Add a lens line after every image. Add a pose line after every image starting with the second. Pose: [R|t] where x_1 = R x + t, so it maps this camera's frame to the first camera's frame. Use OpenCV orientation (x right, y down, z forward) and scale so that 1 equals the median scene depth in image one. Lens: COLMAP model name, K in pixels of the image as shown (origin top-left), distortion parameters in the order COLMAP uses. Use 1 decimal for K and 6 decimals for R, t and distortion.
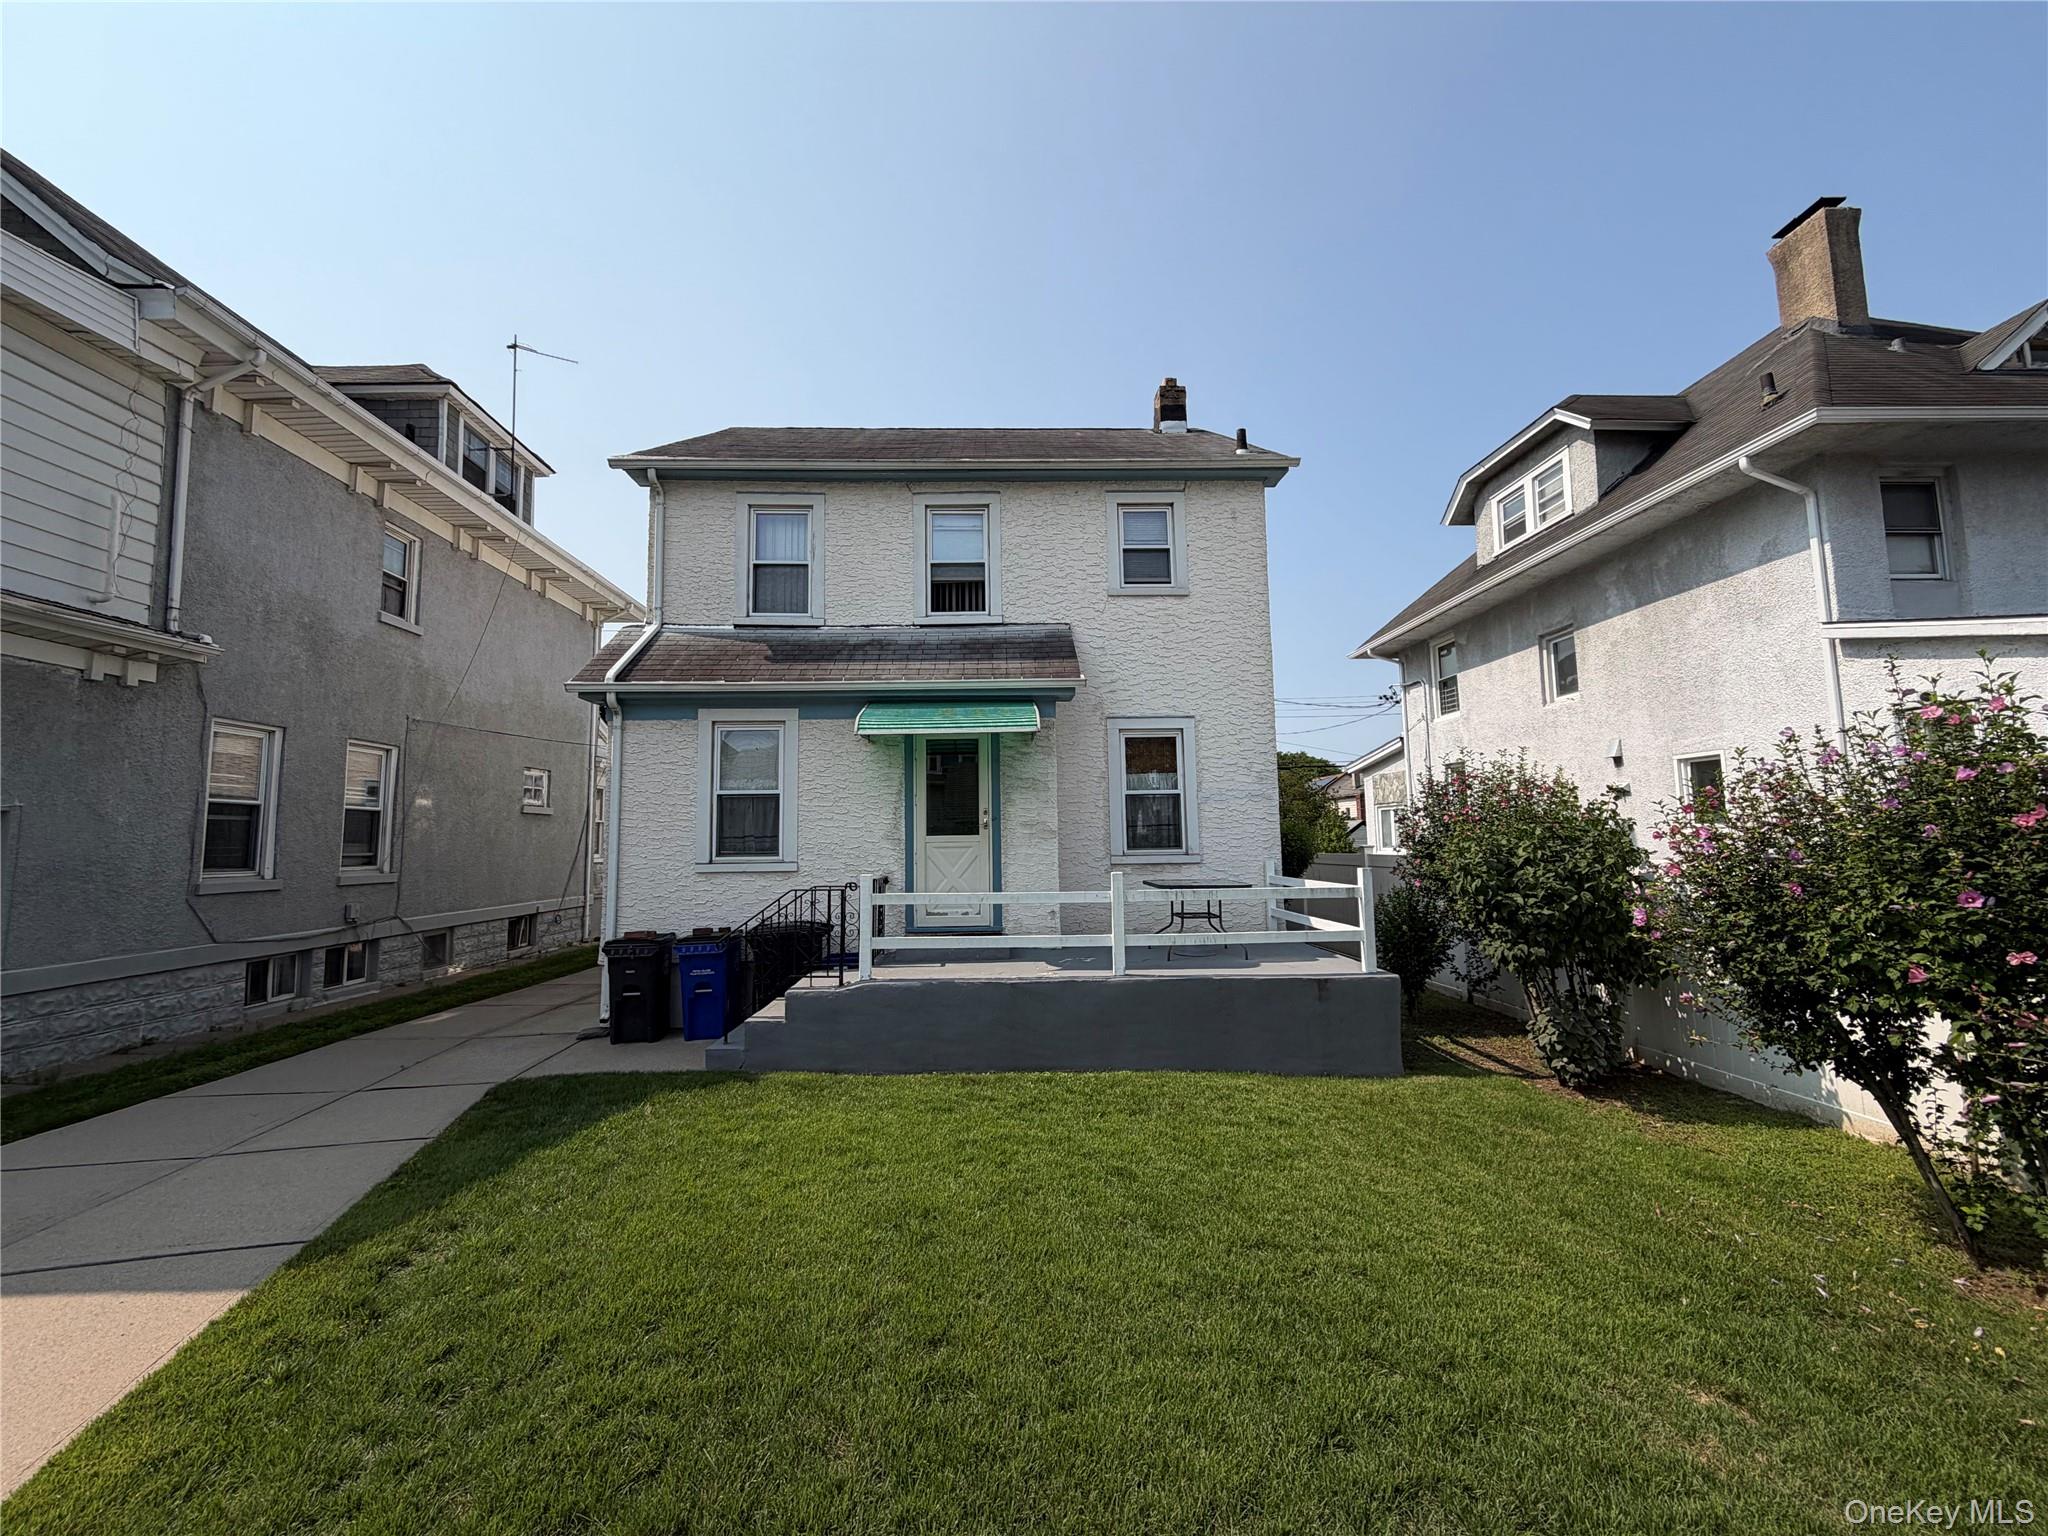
lens RADIAL K [[818.0, 0, 1013.2], [0, 818.0, 765.4], [0, 0, 1]] dist [-0.002606, 0.000534]
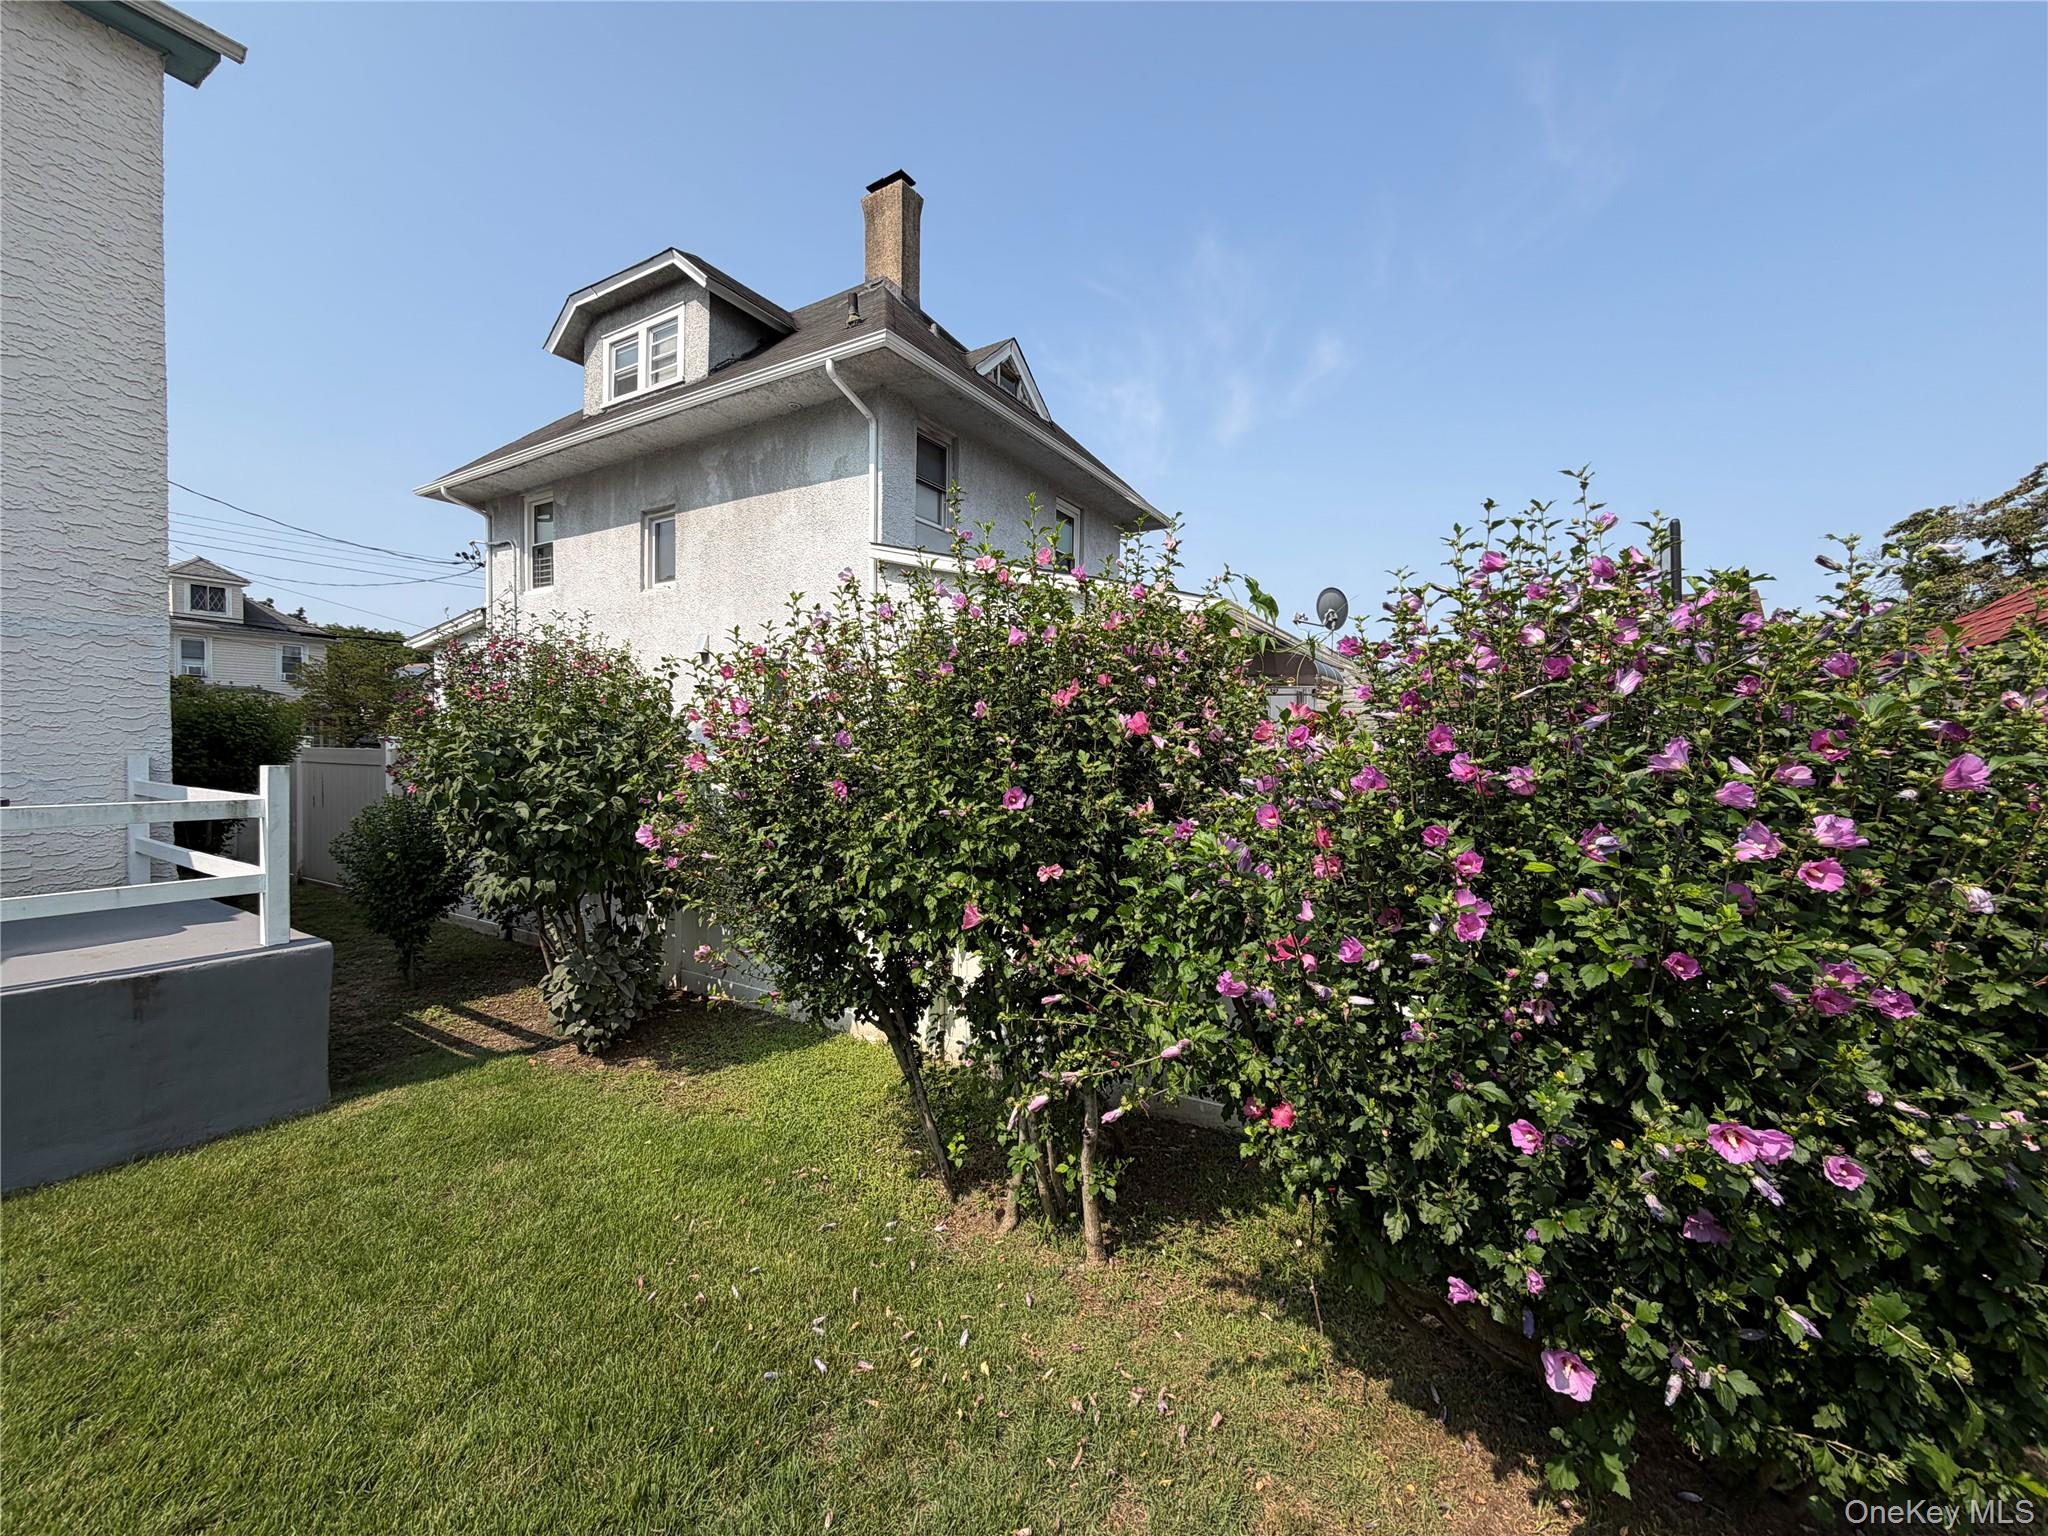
lens RADIAL K [[818.0, 0, 1013.2], [0, 818.0, 765.4], [0, 0, 1]] dist [-0.002606, 0.000534]
pose [[0.556792, 0.000833, 0.830651, 0.244124], [-0.098889, 0.992954, 0.065290, 0.037665], [-0.824744, -0.118496, 0.552951, 0.261548]]
